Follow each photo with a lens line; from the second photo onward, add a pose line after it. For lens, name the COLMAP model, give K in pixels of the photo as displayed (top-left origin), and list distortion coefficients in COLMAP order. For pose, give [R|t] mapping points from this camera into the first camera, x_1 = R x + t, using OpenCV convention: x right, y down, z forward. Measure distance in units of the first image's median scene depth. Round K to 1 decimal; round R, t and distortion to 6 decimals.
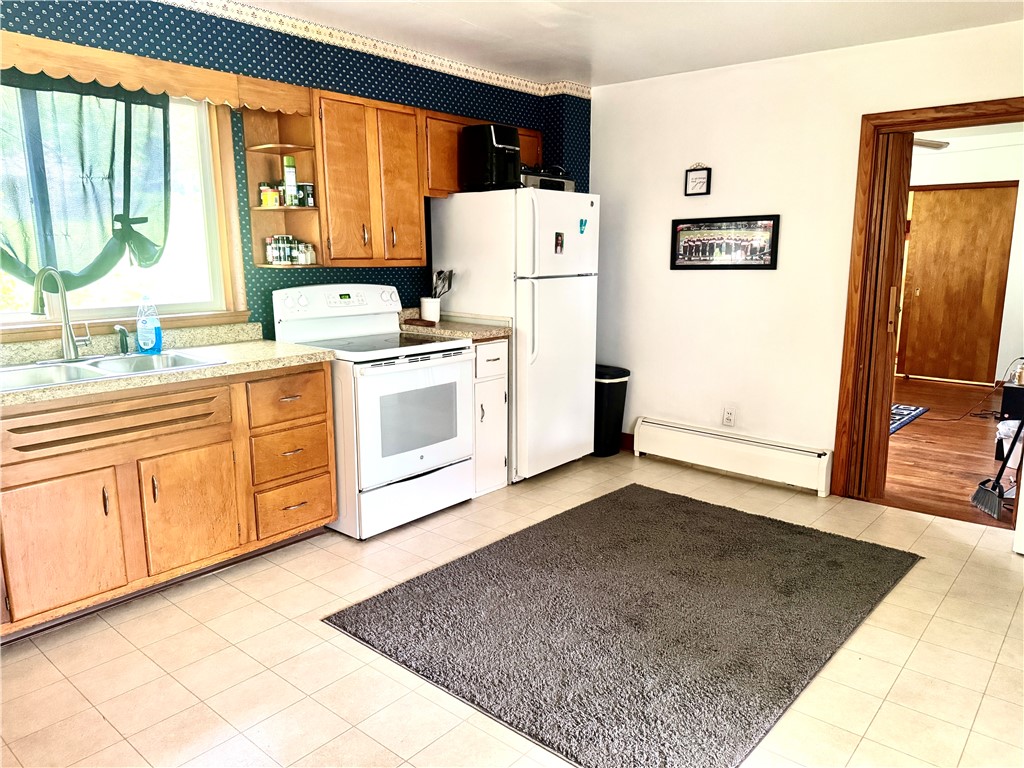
lens RADIAL K [[724.6, 0, 516.1], [0, 724.6, 385.0], [0, 0, 1]] dist [-0.026101, -0.002493]
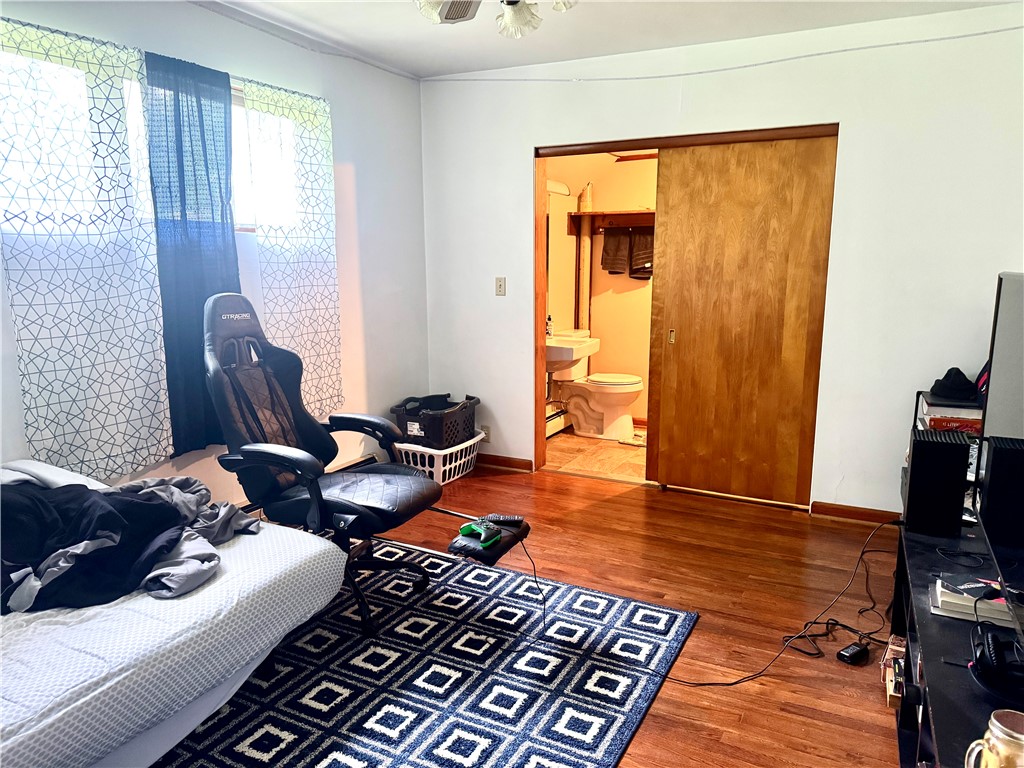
lens RADIAL K [[724.6, 0, 508.1], [0, 724.6, 385.1], [0, 0, 1]] dist [-0.026101, -0.002493]
pose [[0.967566, -0.040773, 0.249307, 0.314266], [0.044766, 0.998944, -0.010363, -0.096267], [-0.248621, 0.021187, 0.968369, 0.523831]]
